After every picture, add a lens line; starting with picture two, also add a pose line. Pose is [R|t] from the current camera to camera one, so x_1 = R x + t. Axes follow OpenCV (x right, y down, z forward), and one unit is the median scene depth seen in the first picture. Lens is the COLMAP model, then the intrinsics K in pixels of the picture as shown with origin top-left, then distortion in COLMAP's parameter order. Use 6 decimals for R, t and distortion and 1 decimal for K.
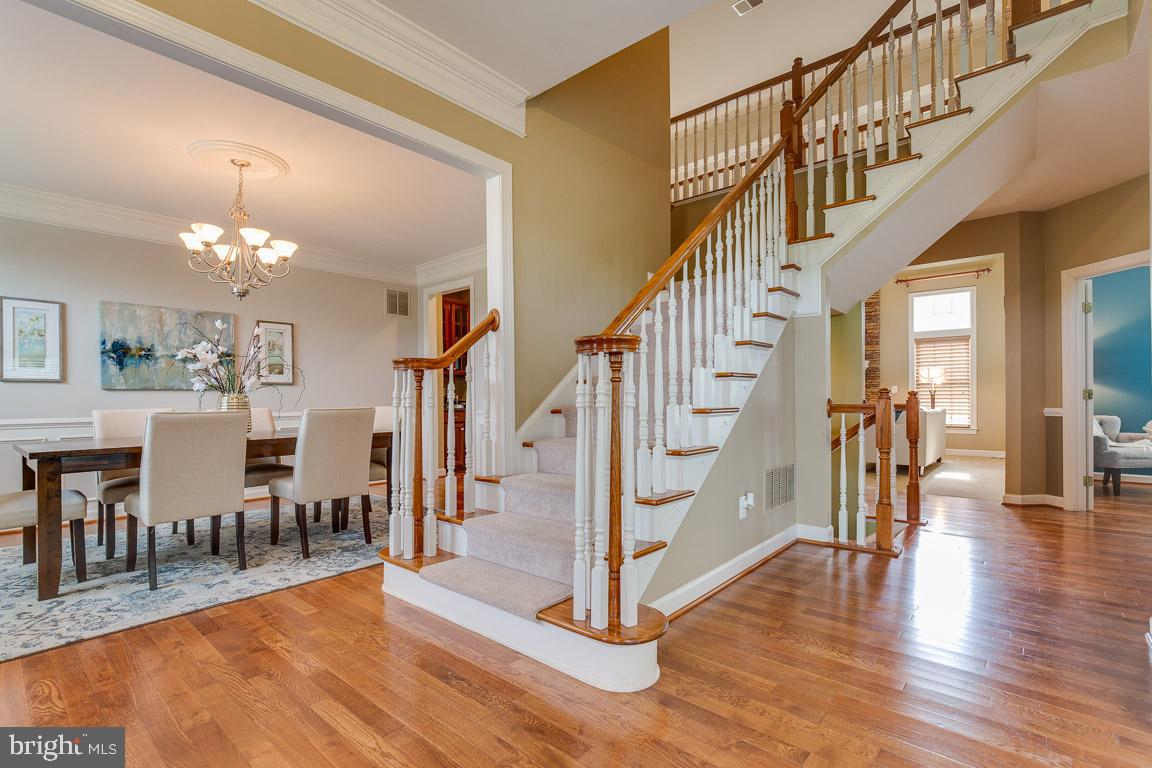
lens RADIAL K [[544.0, 0, 577.4], [0, 544.0, 398.0], [0, 0, 1]] dist [-0.002869, 0.009051]
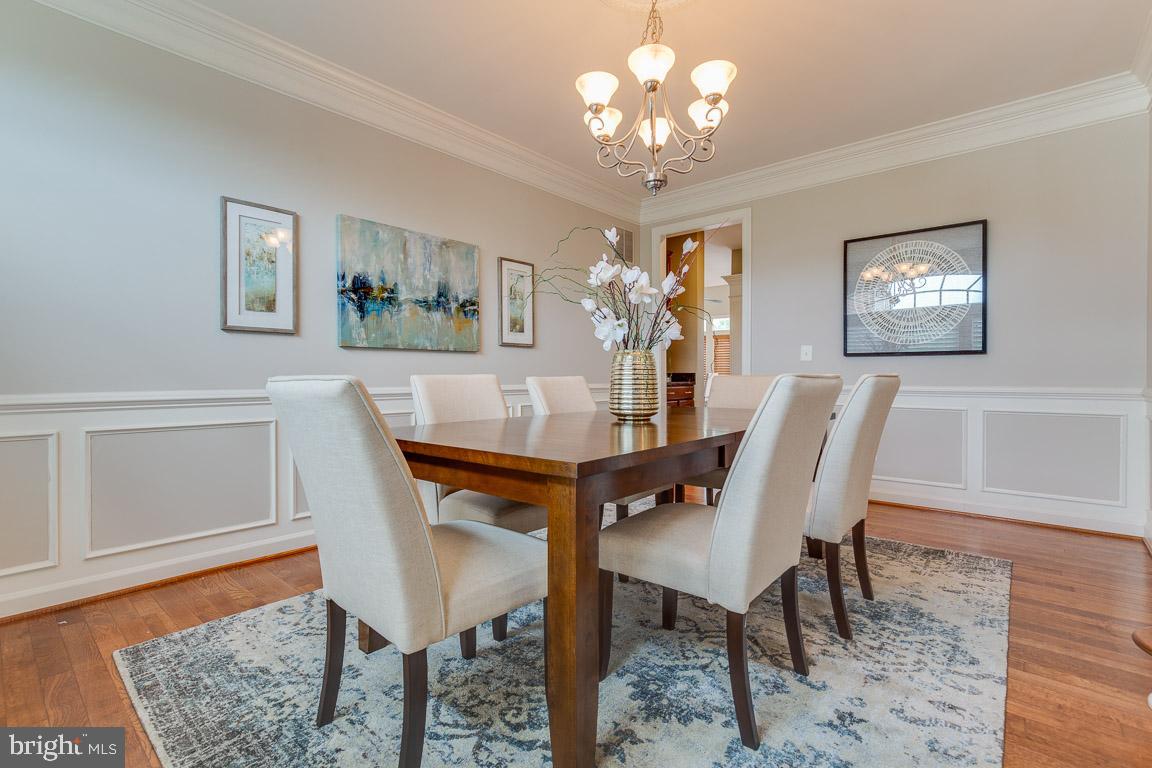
lens RADIAL K [[537.0, 0, 579.1], [0, 537.0, 379.1], [0, 0, 1]] dist [-0.002123, 0.001239]
pose [[0.999839, 0.006581, 0.016693, -0.585765], [-0.006673, 0.999963, 0.005454, 0.018282], [-0.016657, -0.005564, 0.999846, 0.333753]]
